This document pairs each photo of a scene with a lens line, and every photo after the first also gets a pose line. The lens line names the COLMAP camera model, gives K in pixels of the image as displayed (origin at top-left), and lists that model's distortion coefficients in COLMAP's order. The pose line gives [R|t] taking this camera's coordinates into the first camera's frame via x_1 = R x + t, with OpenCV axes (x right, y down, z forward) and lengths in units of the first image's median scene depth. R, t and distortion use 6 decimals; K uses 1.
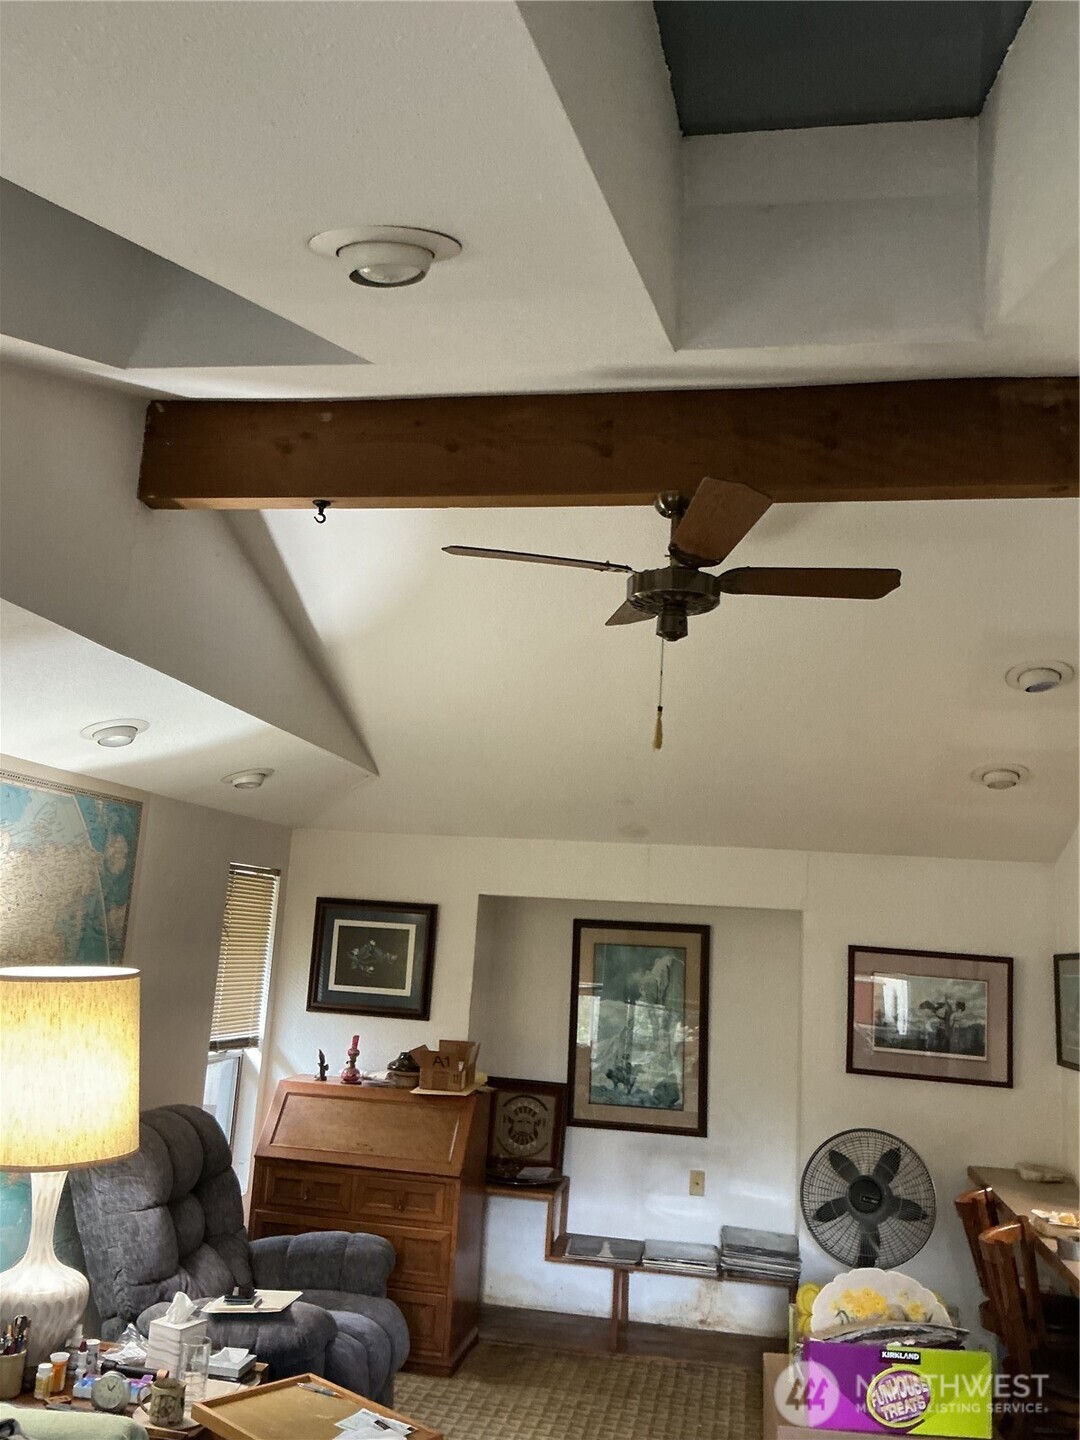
lens RADIAL K [[1240.0, 0, 542.3], [0, 1240.0, 692.0], [0, 0, 1]] dist [0.017195, -0.016291]
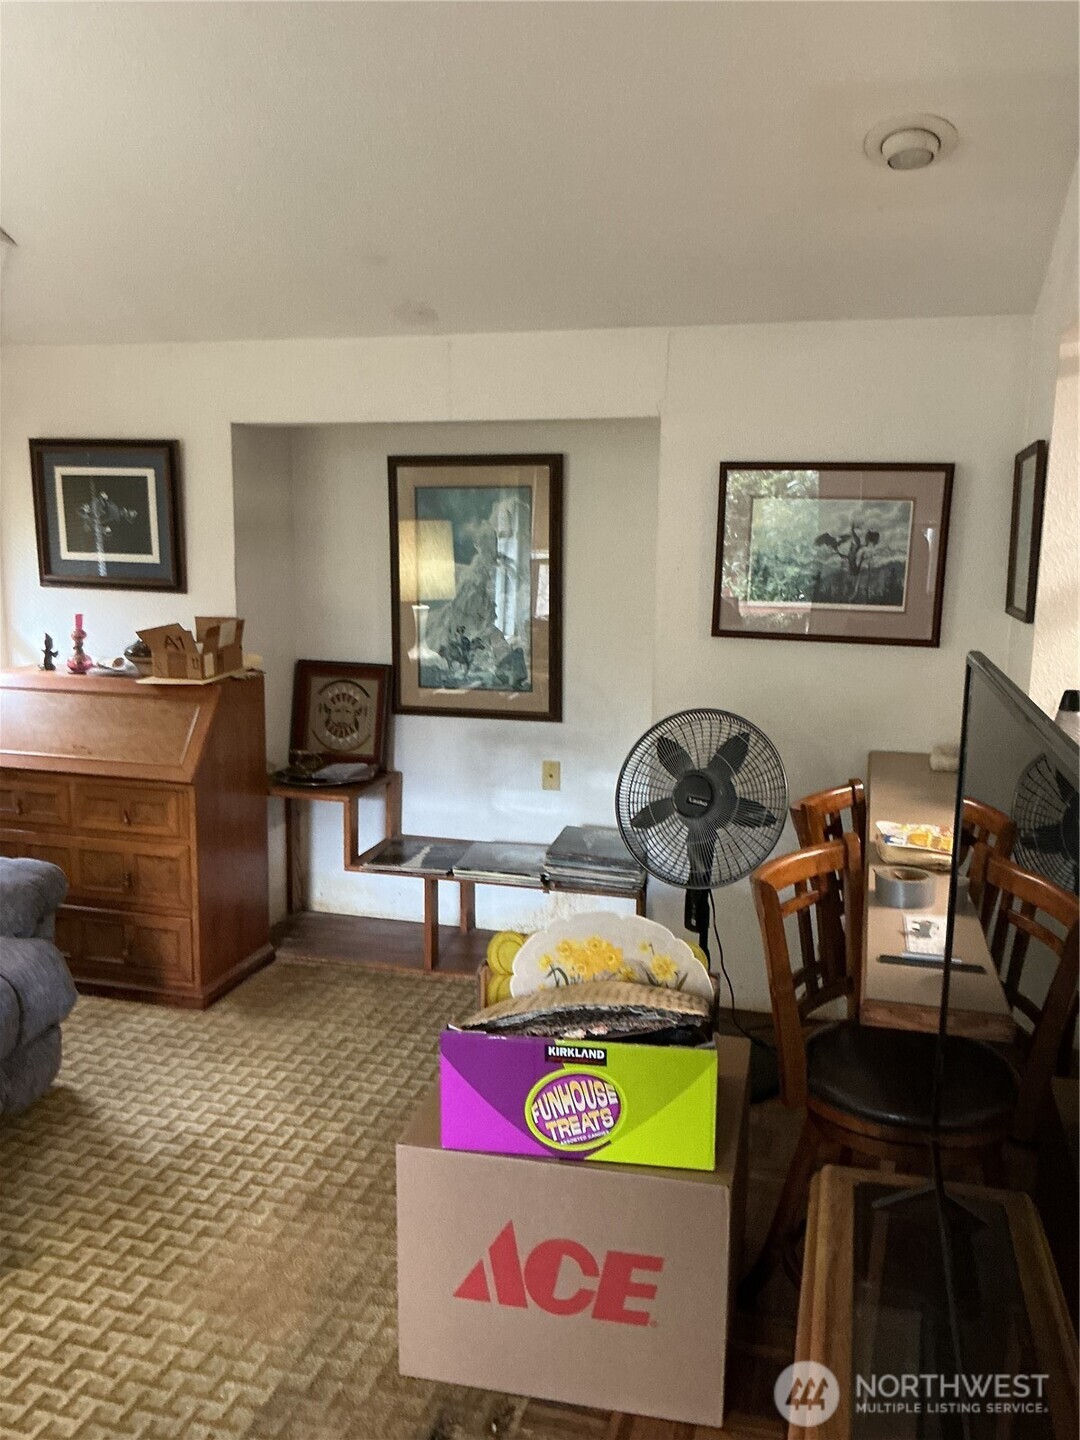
lens RADIAL K [[1197.5, 0, 536.3], [0, 1197.5, 712.8], [0, 0, 1]] dist [0.141672, -0.267547]
pose [[0.993338, -0.031244, -0.110922, 0.216057], [0.066804, 0.940433, 0.333352, 0.102920], [0.093899, -0.338541, 0.936255, 0.303222]]
